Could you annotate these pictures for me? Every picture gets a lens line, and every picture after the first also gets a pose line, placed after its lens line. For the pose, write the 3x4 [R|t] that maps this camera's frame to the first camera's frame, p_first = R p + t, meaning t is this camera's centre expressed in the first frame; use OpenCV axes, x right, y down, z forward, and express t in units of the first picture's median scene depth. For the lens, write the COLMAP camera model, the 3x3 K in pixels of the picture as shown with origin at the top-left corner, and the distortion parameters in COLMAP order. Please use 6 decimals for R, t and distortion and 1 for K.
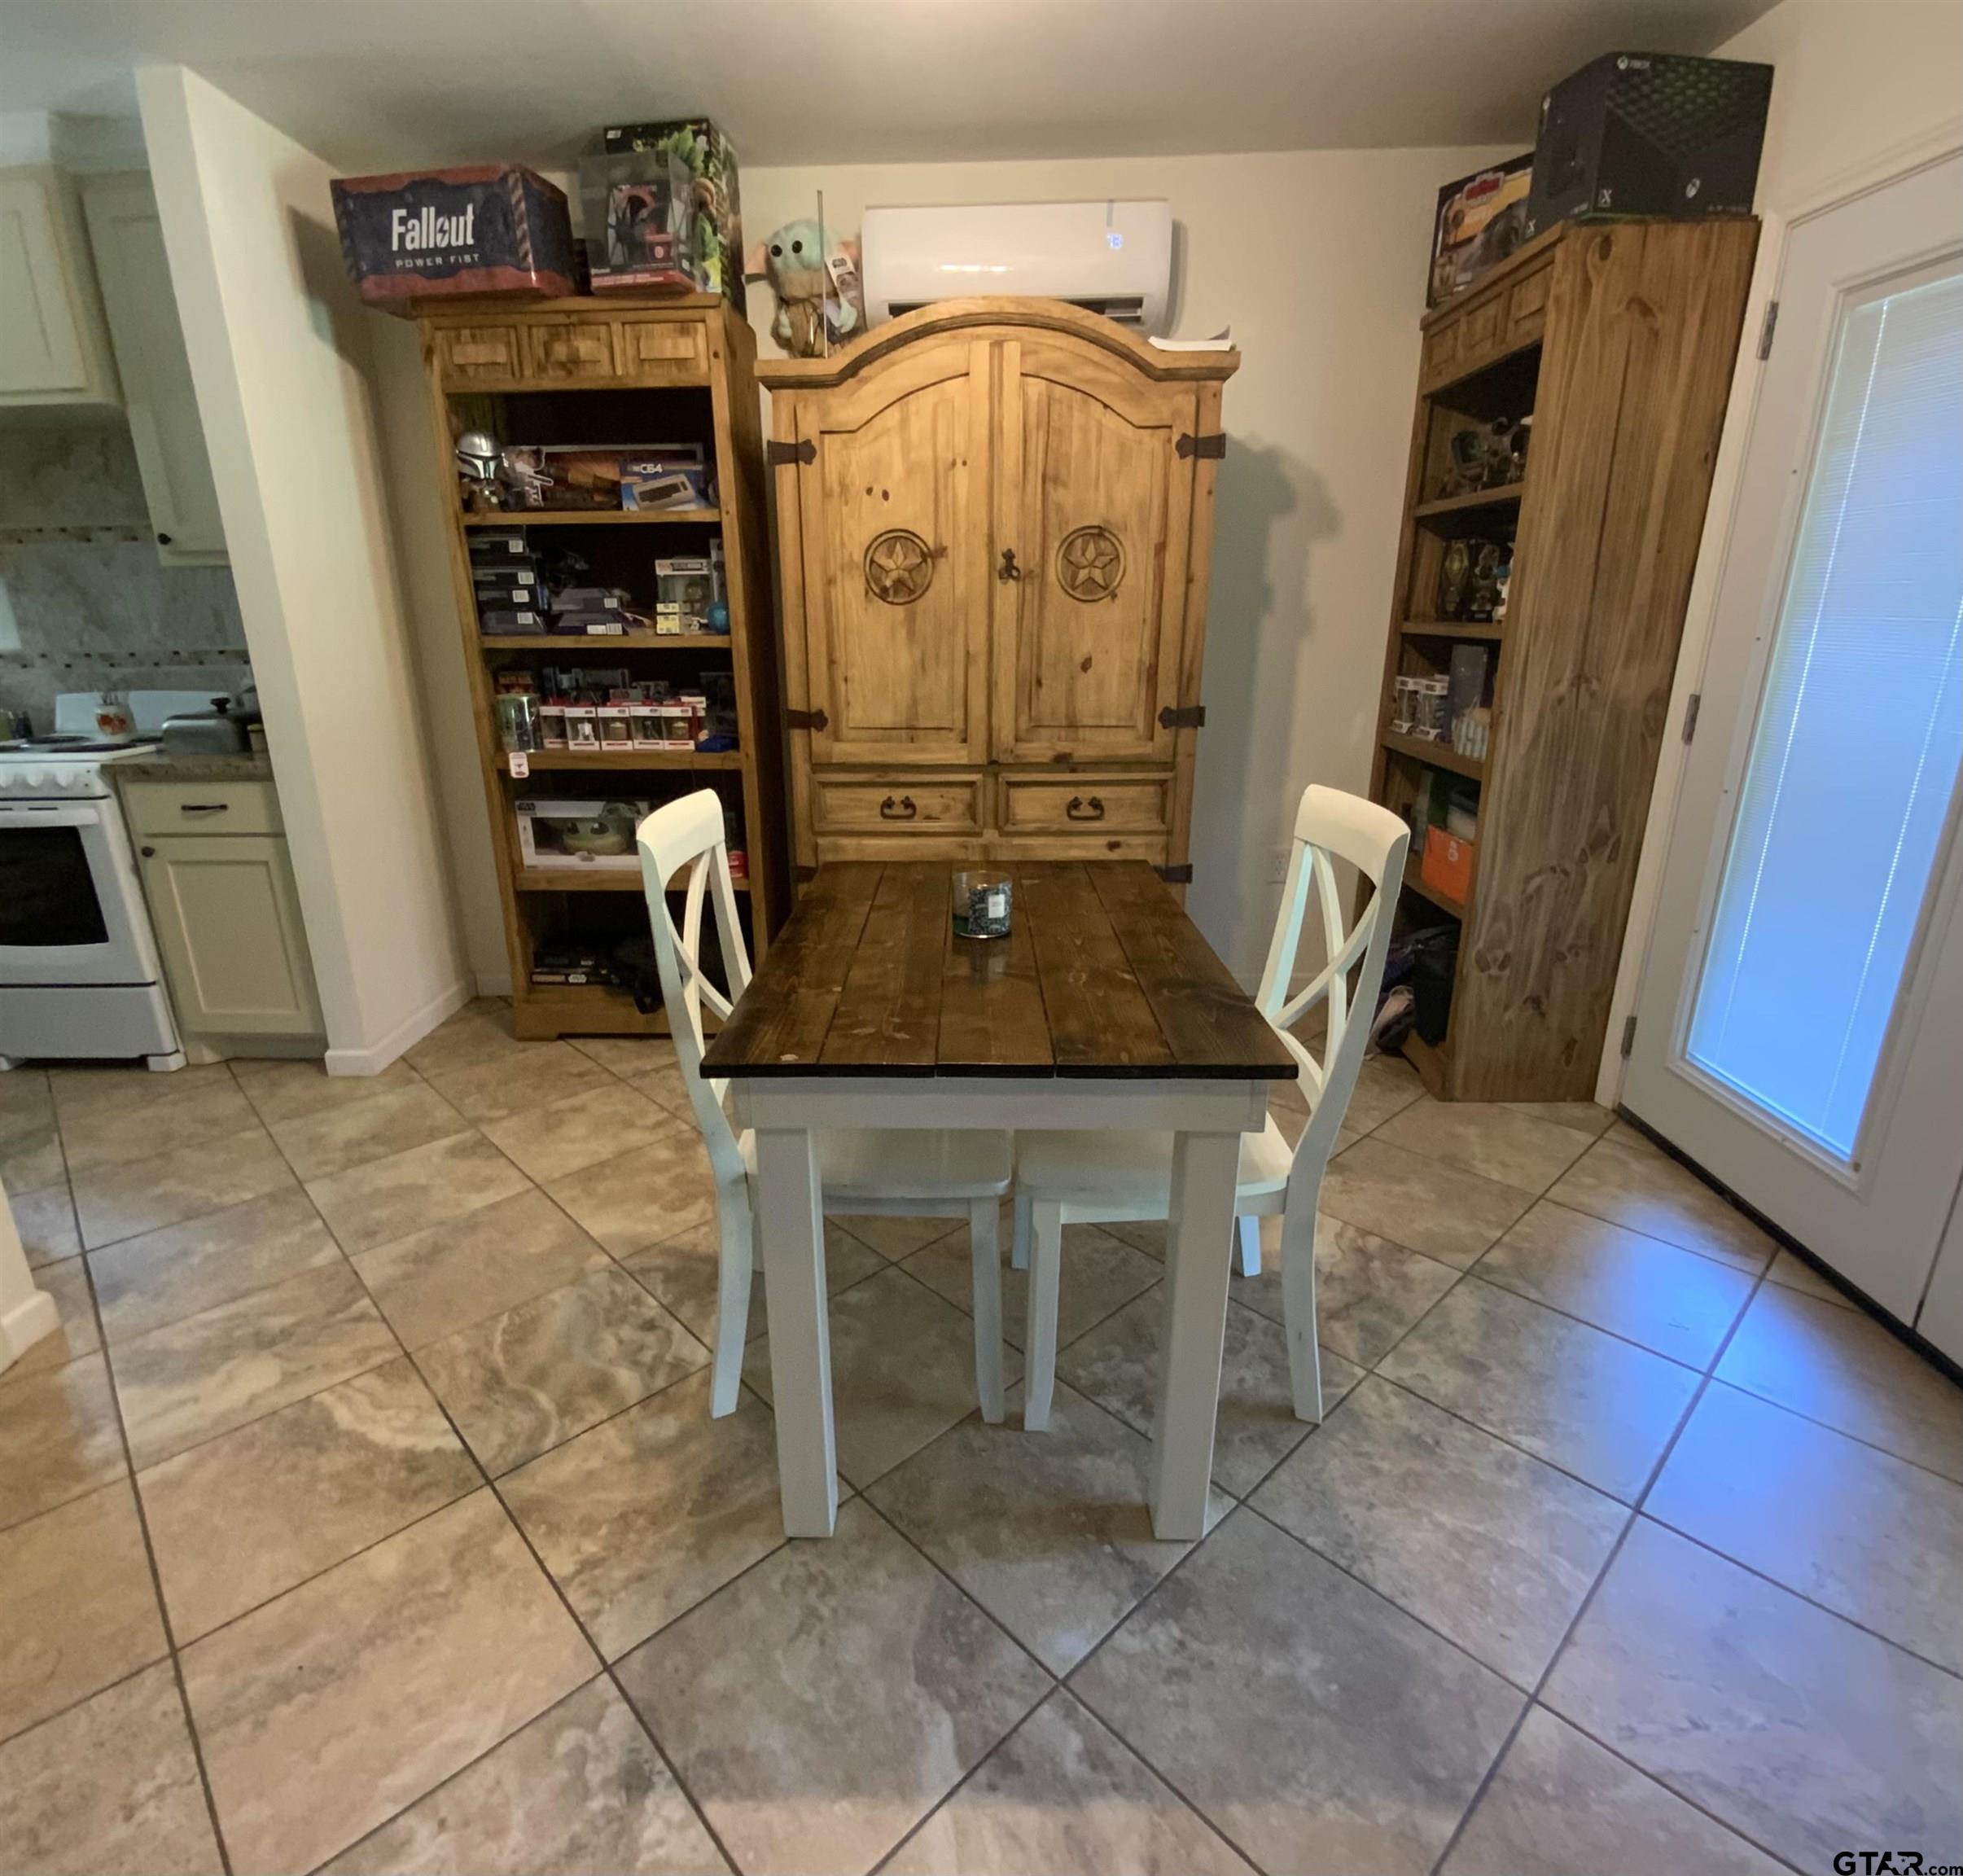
lens RADIAL K [[1030.4, 0, 945.0], [0, 1030.4, 952.7], [0, 0, 1]] dist [-0.011296, 0.002932]
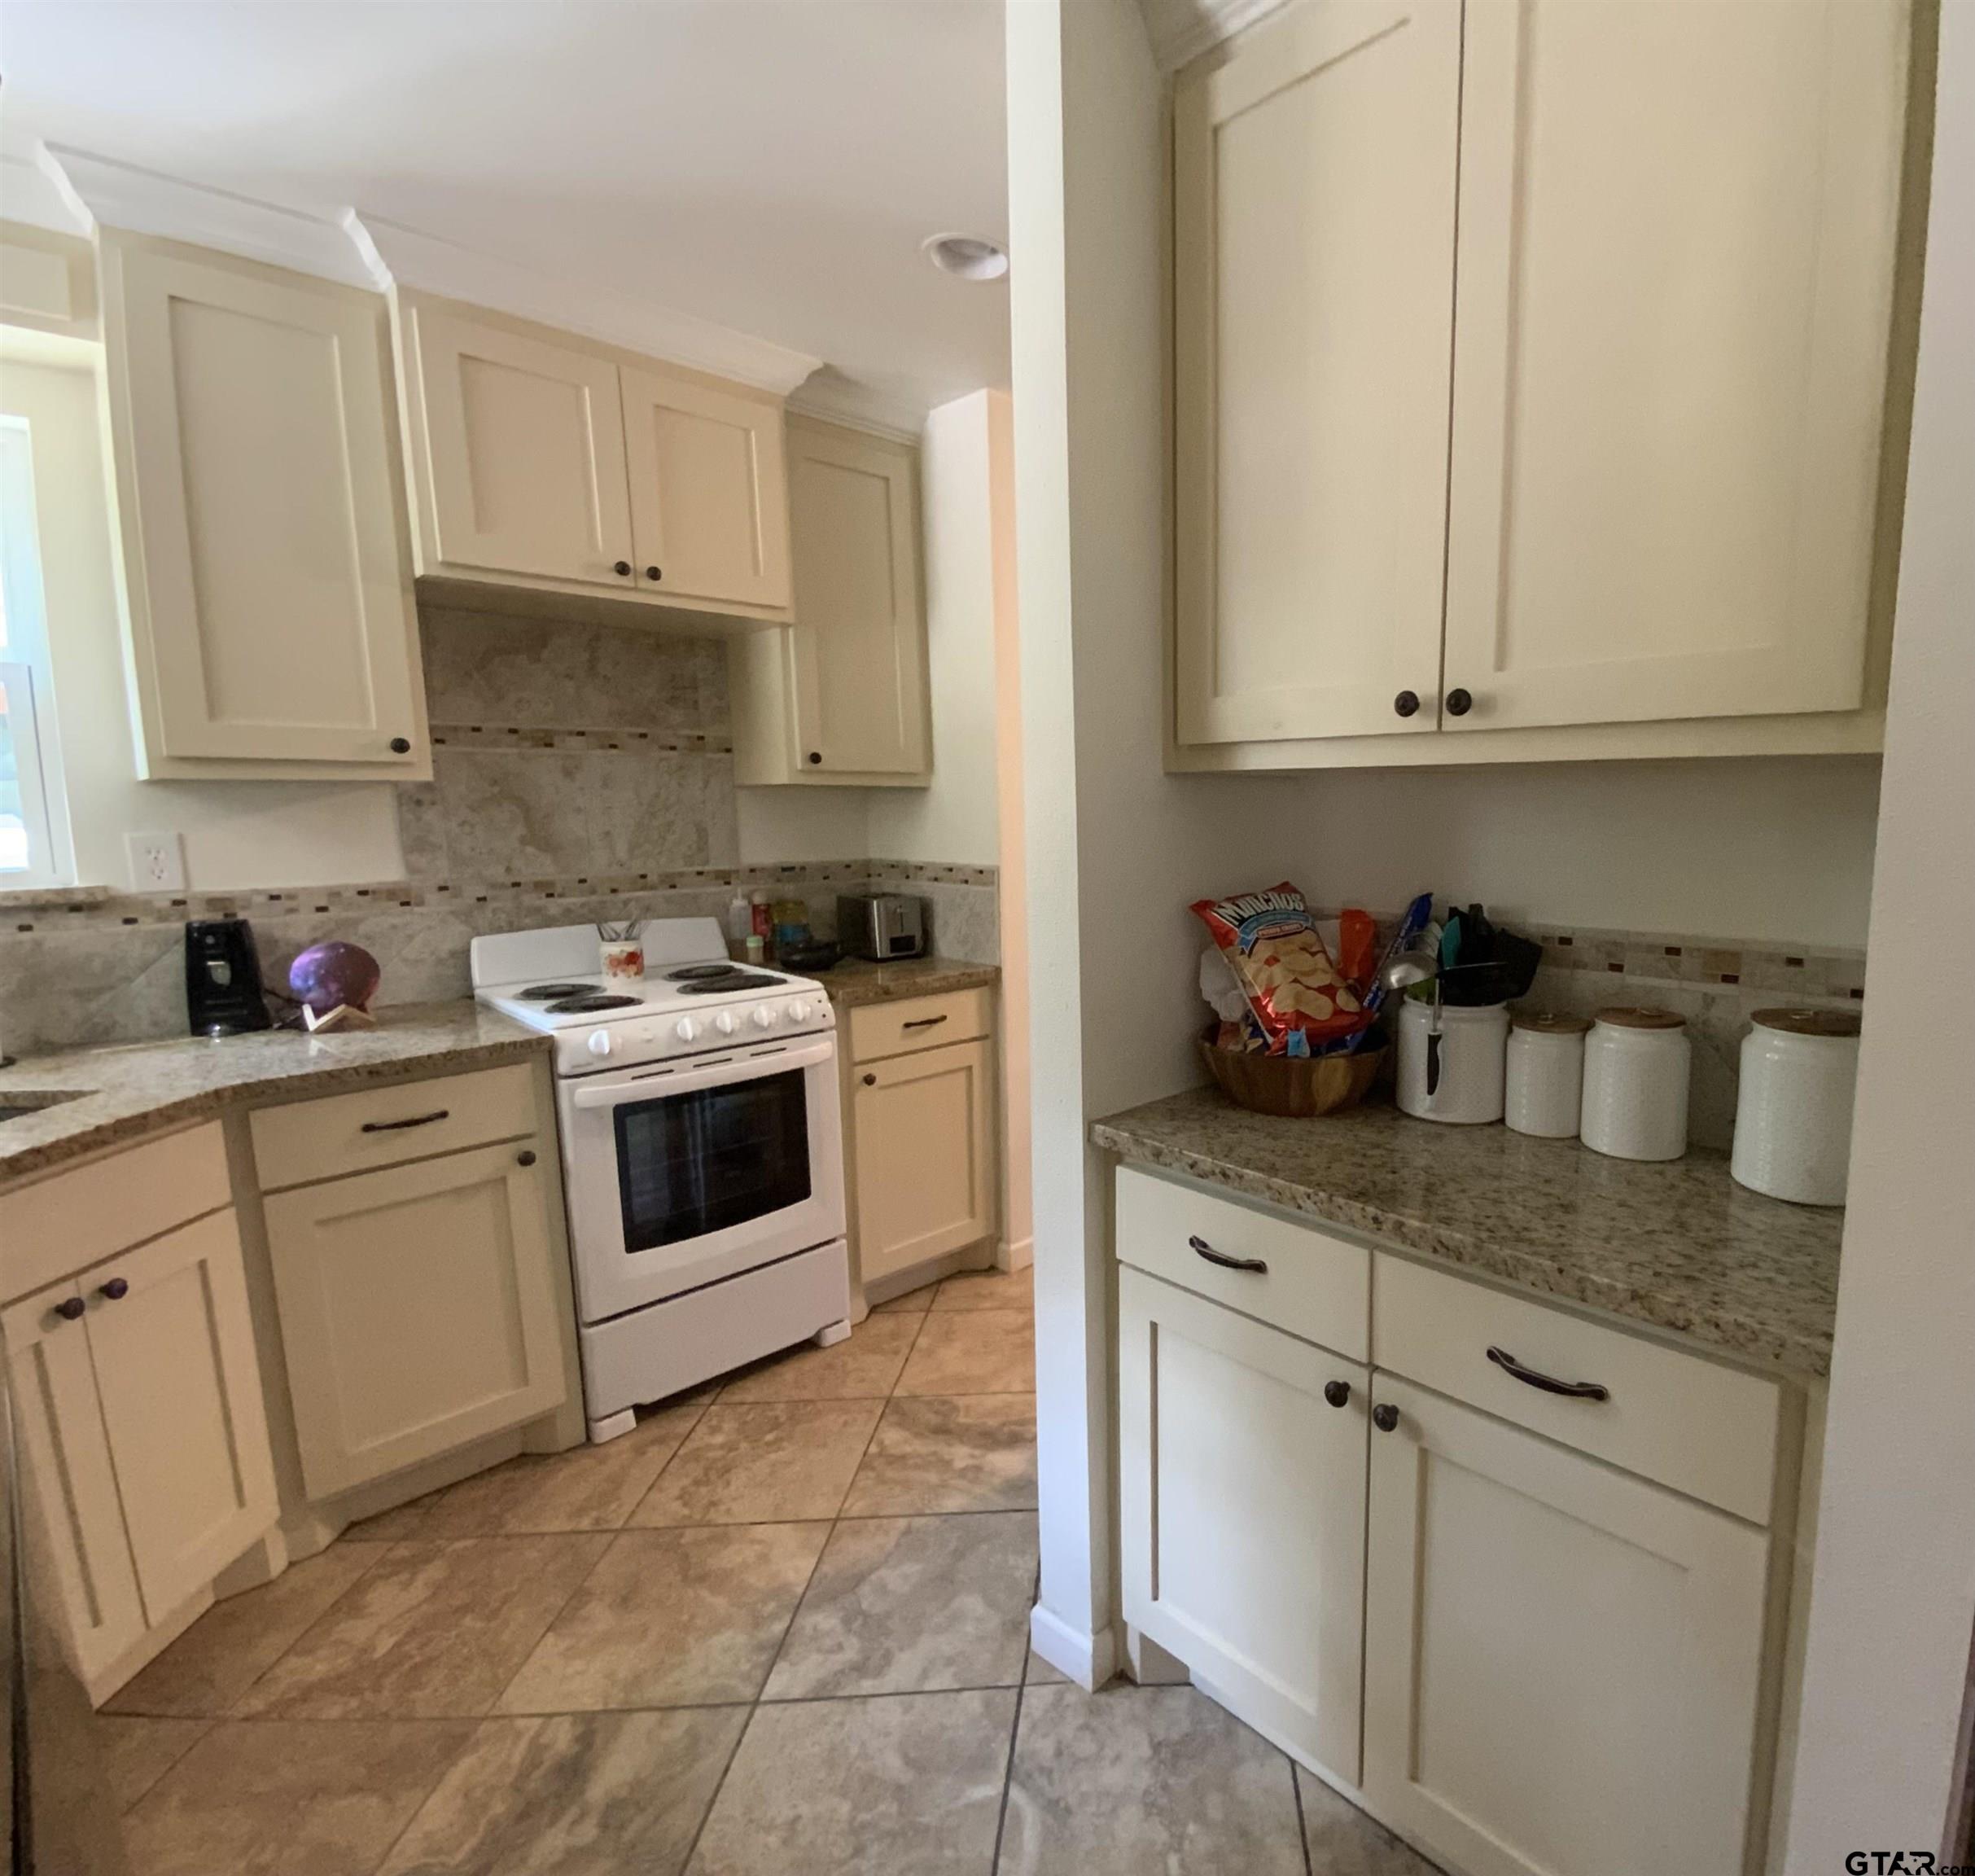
lens RADIAL K [[1018.2, 0, 1225.7], [0, 1018.2, 938.0], [0, 0, 1]] dist [0.003100, -0.006204]
pose [[0.622861, -0.095850, 0.776438, -1.380599], [0.241547, 0.967538, -0.074329, -0.082773], [-0.744109, 0.233843, 0.625795, 0.167706]]
